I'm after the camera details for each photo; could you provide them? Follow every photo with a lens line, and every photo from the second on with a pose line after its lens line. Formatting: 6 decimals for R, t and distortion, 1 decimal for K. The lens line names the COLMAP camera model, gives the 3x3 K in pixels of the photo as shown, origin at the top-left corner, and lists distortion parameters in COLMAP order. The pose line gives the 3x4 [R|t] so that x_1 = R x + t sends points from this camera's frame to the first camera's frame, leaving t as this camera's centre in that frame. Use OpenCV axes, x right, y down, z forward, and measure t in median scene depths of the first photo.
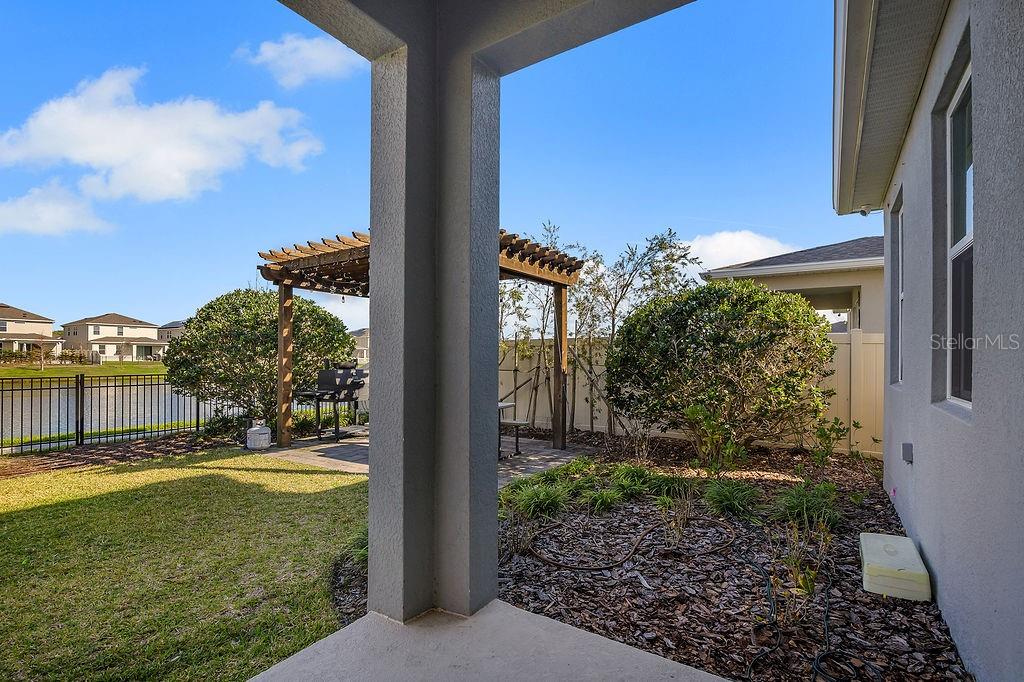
lens RADIAL K [[484.9, 0, 508.1], [0, 484.9, 355.4], [0, 0, 1]] dist [-0.004656, -0.000714]
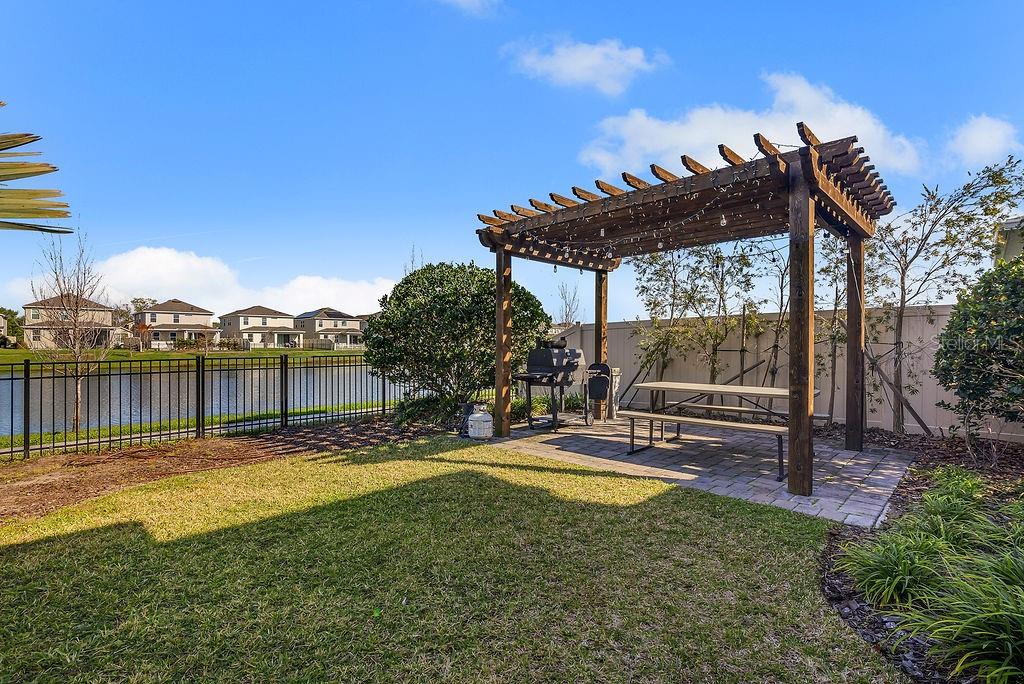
lens RADIAL K [[478.5, 0, 510.8], [0, 478.5, 337.1], [0, 0, 1]] dist [-0.014829, 0.000052]
pose [[0.982216, -0.006987, -0.187623, -0.259981], [0.004911, 0.999922, -0.011526, 0.017875], [0.187689, 0.010399, 0.982173, 0.140219]]
